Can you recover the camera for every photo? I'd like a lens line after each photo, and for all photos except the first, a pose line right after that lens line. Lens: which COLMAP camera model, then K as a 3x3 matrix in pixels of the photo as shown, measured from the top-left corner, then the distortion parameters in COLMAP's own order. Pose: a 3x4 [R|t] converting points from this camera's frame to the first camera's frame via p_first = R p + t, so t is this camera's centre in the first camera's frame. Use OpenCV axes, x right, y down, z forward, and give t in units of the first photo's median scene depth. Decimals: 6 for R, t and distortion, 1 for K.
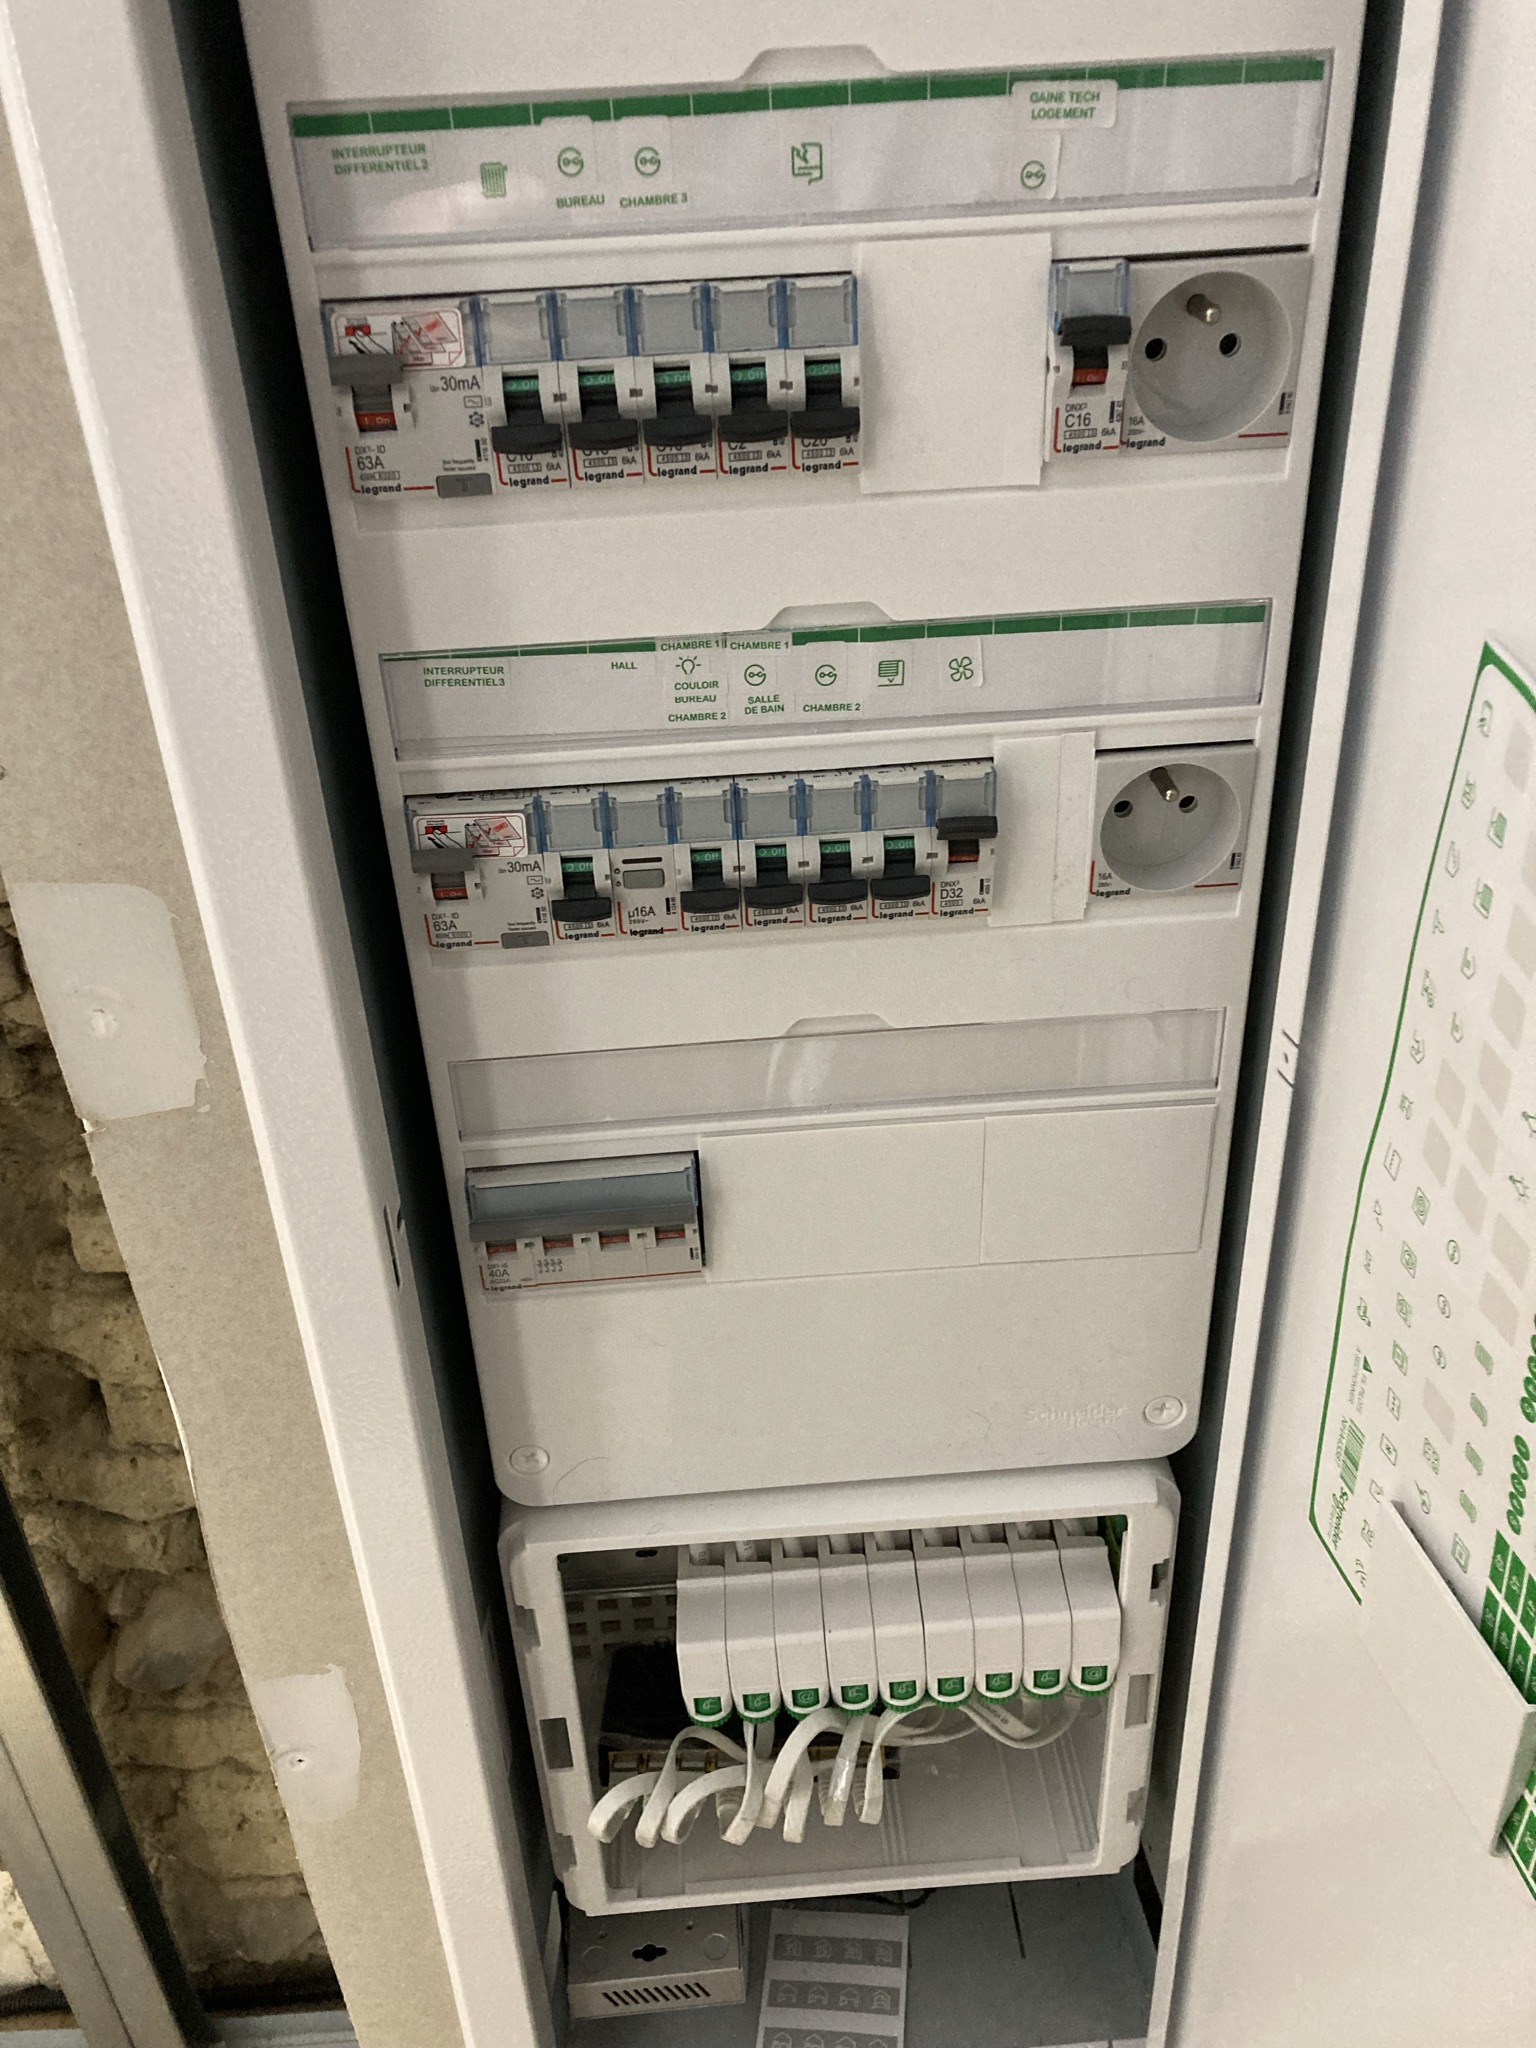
lens RADIAL K [[1702.5, 0, 770.7], [0, 1702.5, 1038.3], [0, 0, 1]] dist [0.007160, -0.028968]
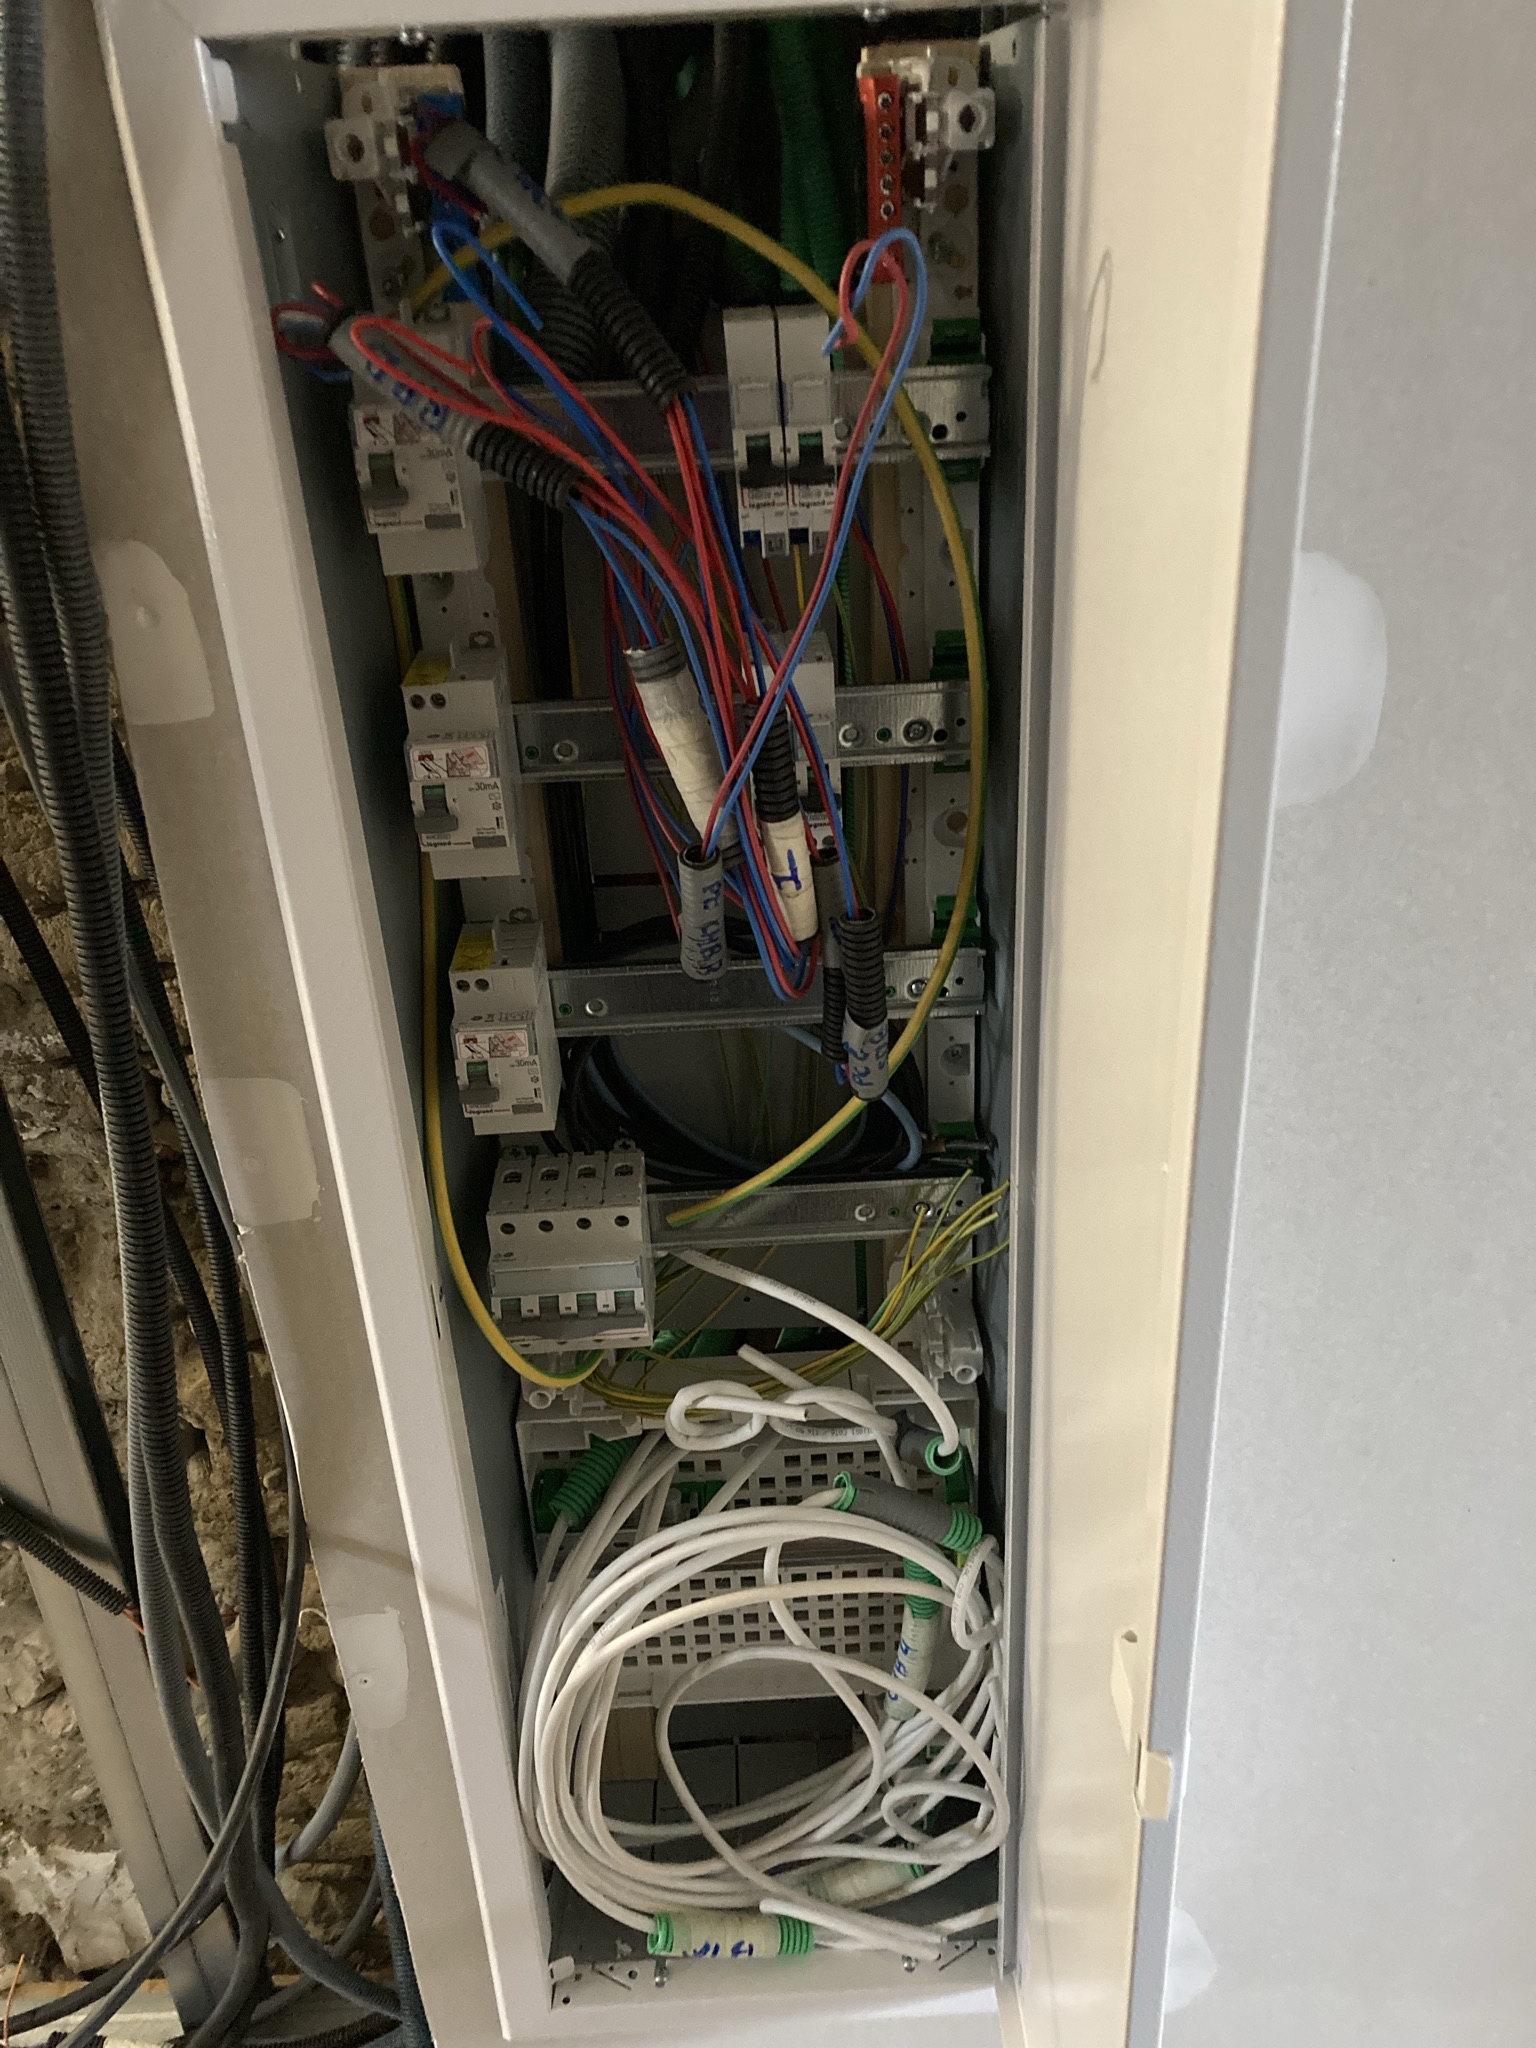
lens RADIAL K [[1702.5, 0, 781.0], [0, 1702.5, 1016.3], [0, 0, 1]] dist [0.007160, -0.028968]
pose [[0.999539, 0.005748, -0.029813, 0.137501], [-0.007779, 0.997622, -0.068475, -0.041135], [0.029349, 0.068675, 0.997207, -0.560930]]
